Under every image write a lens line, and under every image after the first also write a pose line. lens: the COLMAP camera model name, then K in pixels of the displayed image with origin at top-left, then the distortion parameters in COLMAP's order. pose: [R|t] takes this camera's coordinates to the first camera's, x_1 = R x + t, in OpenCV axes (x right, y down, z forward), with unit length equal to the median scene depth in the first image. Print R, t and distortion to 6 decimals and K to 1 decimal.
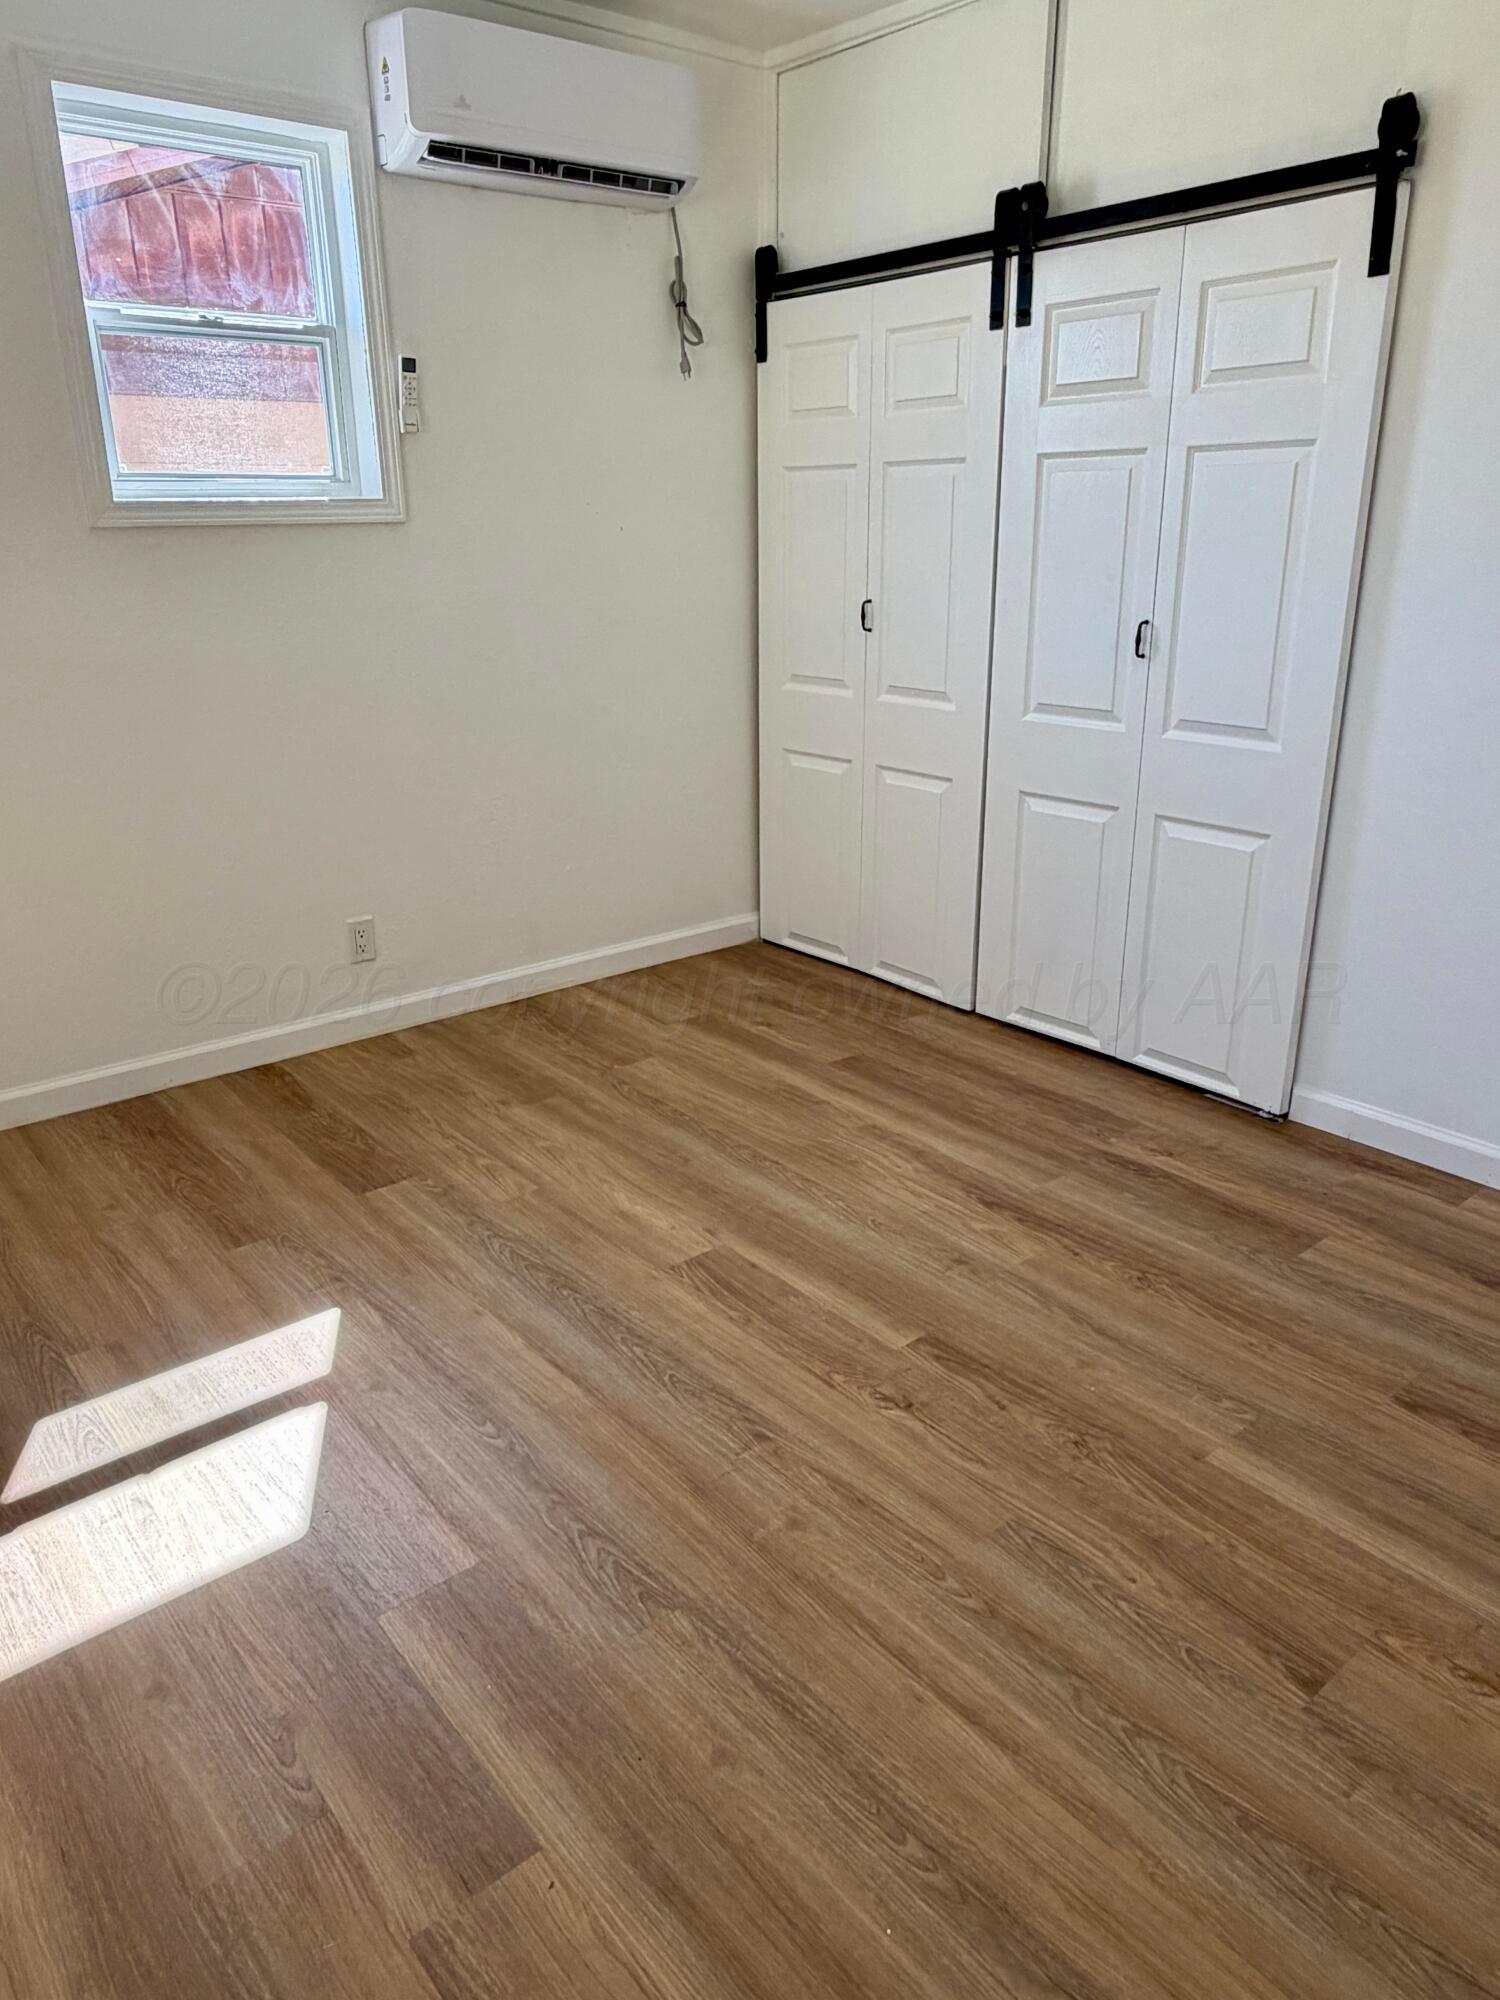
lens RADIAL K [[1351.1, 0, 745.6], [0, 1351.1, 979.6], [0, 0, 1]] dist [-0.001114, 0.002464]
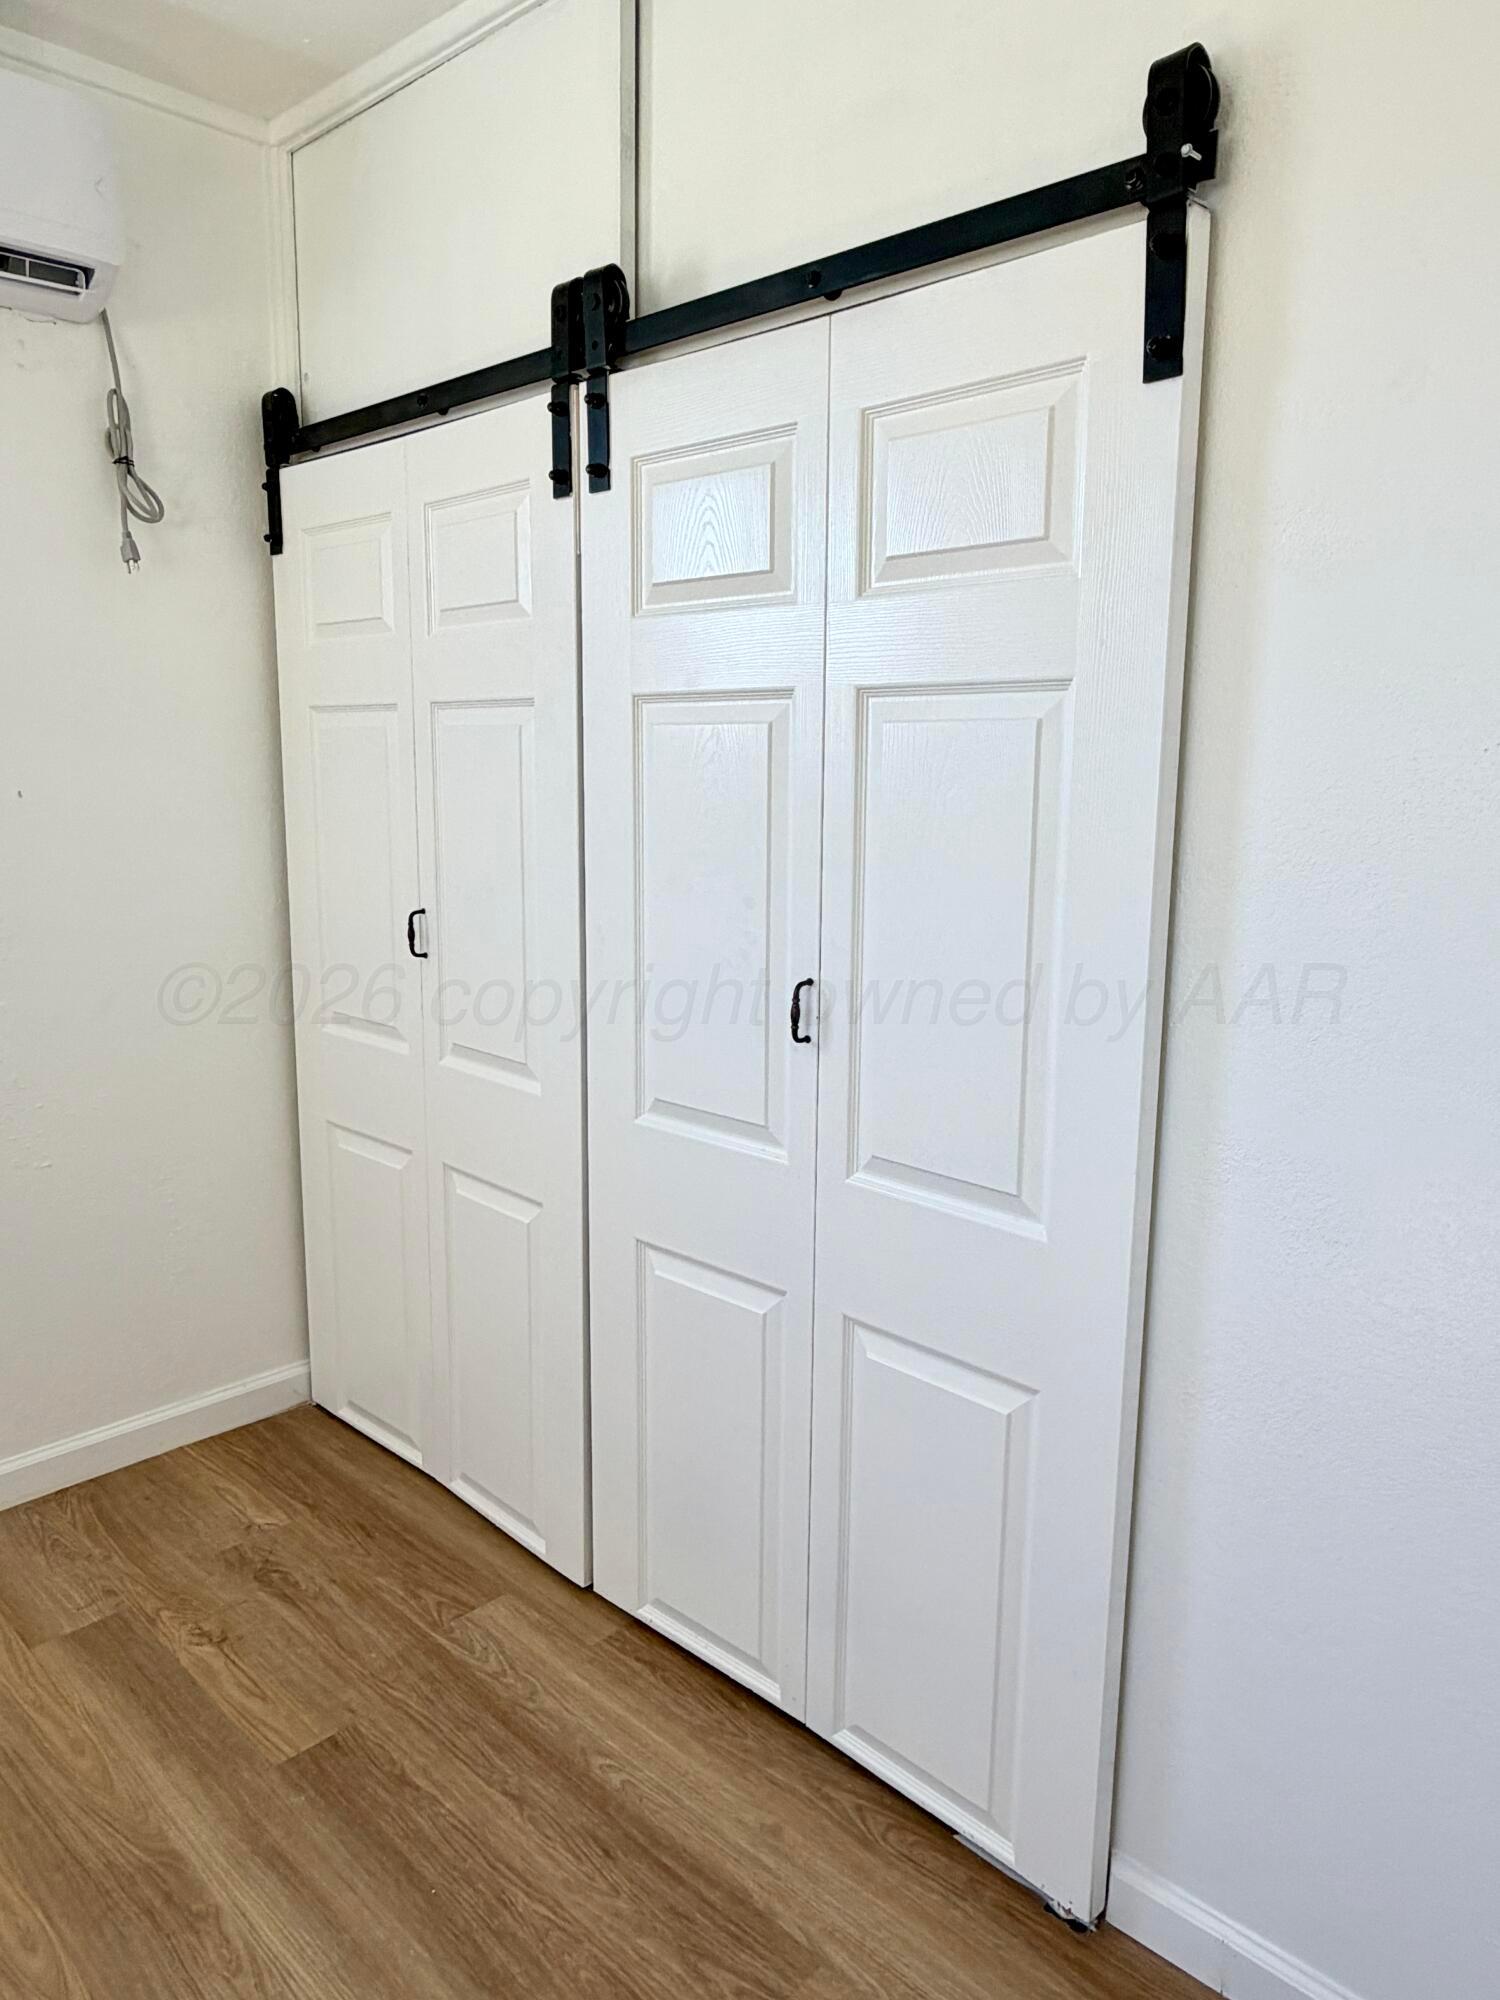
lens RADIAL K [[1351.1, 0, 745.6], [0, 1351.1, 979.6], [0, 0, 1]] dist [-0.001114, 0.002464]
pose [[0.993085, 0.002046, 0.117379, 0.194652], [0.017509, 0.986084, -0.165323, -0.164917], [-0.116084, 0.166235, 0.979230, 0.429286]]
